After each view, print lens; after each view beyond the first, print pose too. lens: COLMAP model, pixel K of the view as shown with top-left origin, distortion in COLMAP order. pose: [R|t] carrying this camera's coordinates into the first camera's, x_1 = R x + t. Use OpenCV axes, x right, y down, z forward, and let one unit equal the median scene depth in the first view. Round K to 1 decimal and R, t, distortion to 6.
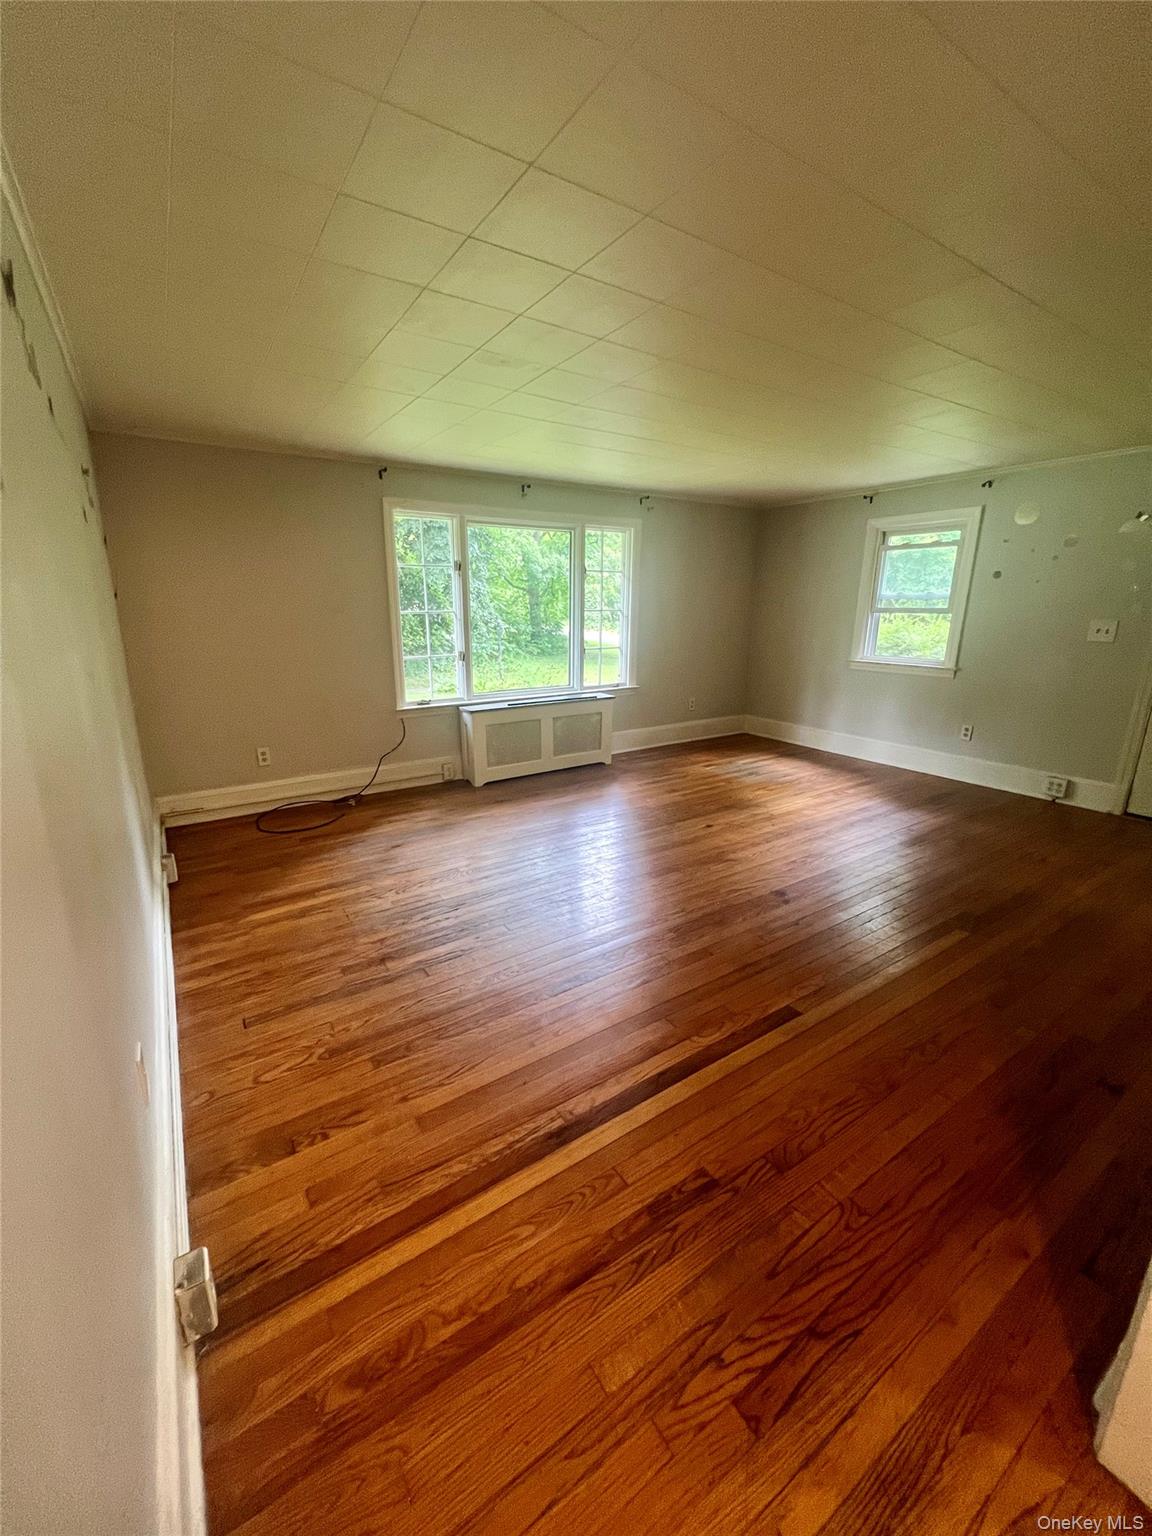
lens RADIAL K [[614.8, 0, 575.1], [0, 614.8, 764.8], [0, 0, 1]] dist [0.002912, -0.000651]
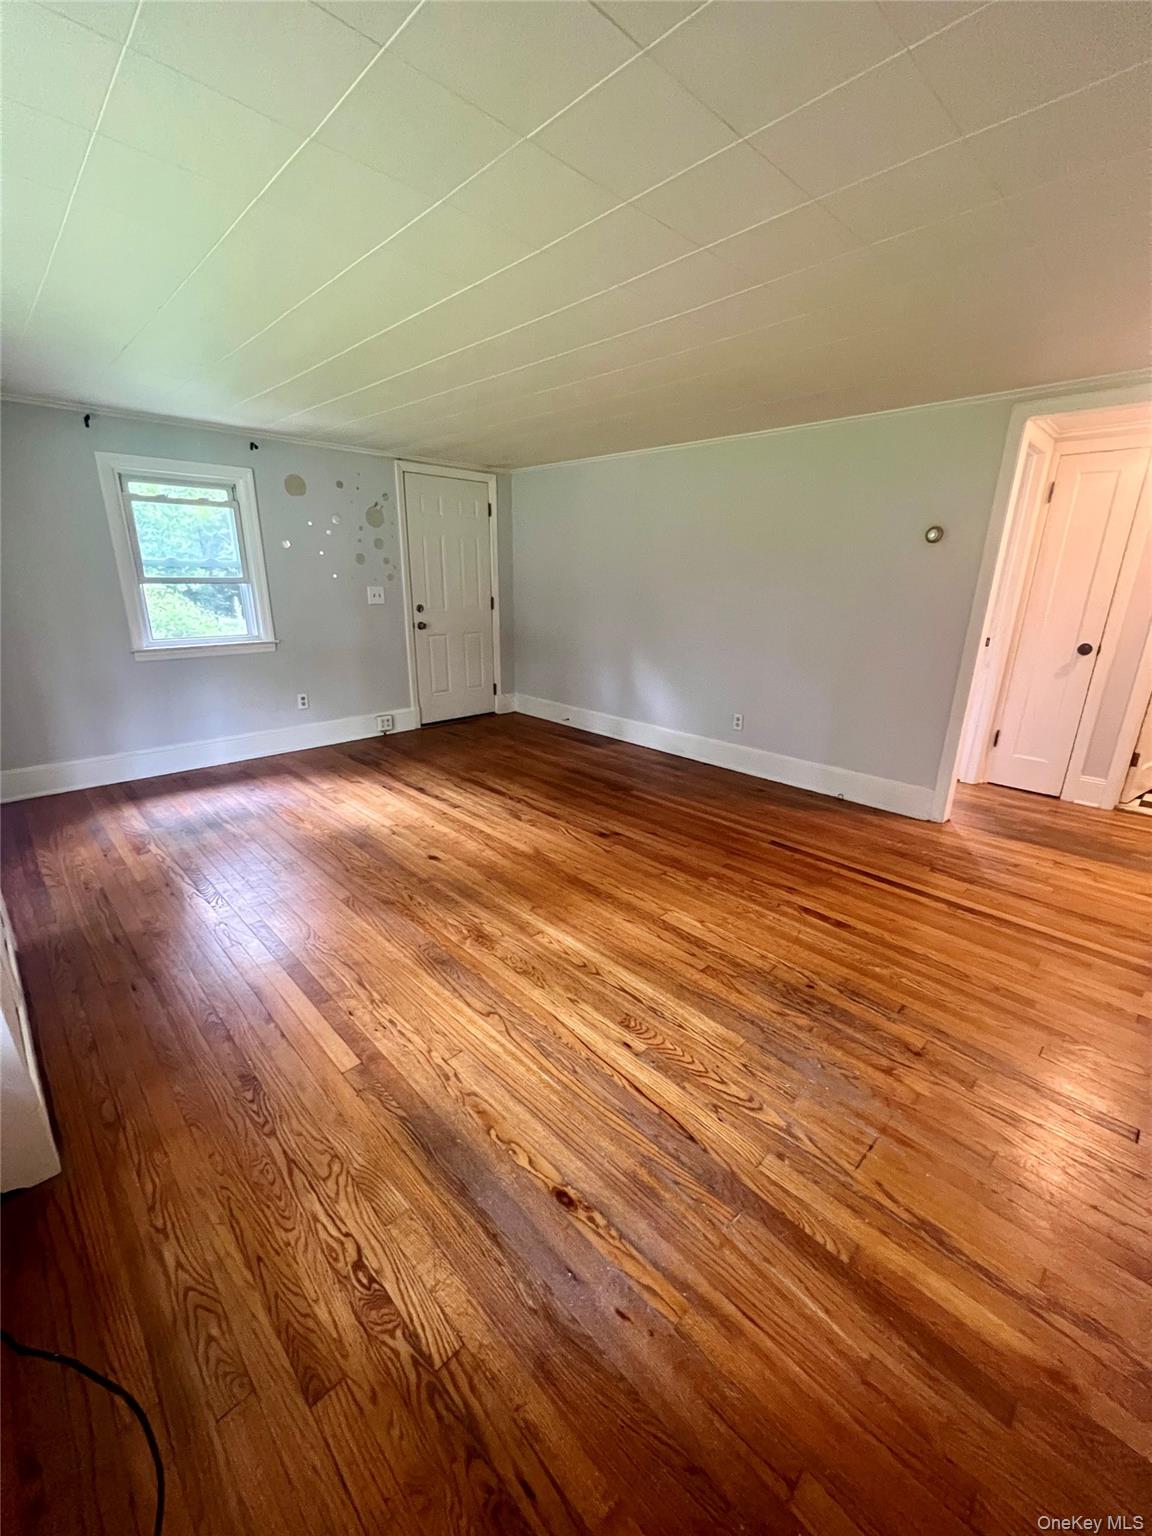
lens RADIAL K [[614.8, 0, 572.4], [0, 614.8, 765.4], [0, 0, 1]] dist [0.002912, -0.000651]
pose [[-0.181595, -0.298893, 0.936849, -0.494532], [0.238073, 0.910986, 0.336788, -0.220918], [-0.954120, 0.284197, -0.094272, 0.804295]]
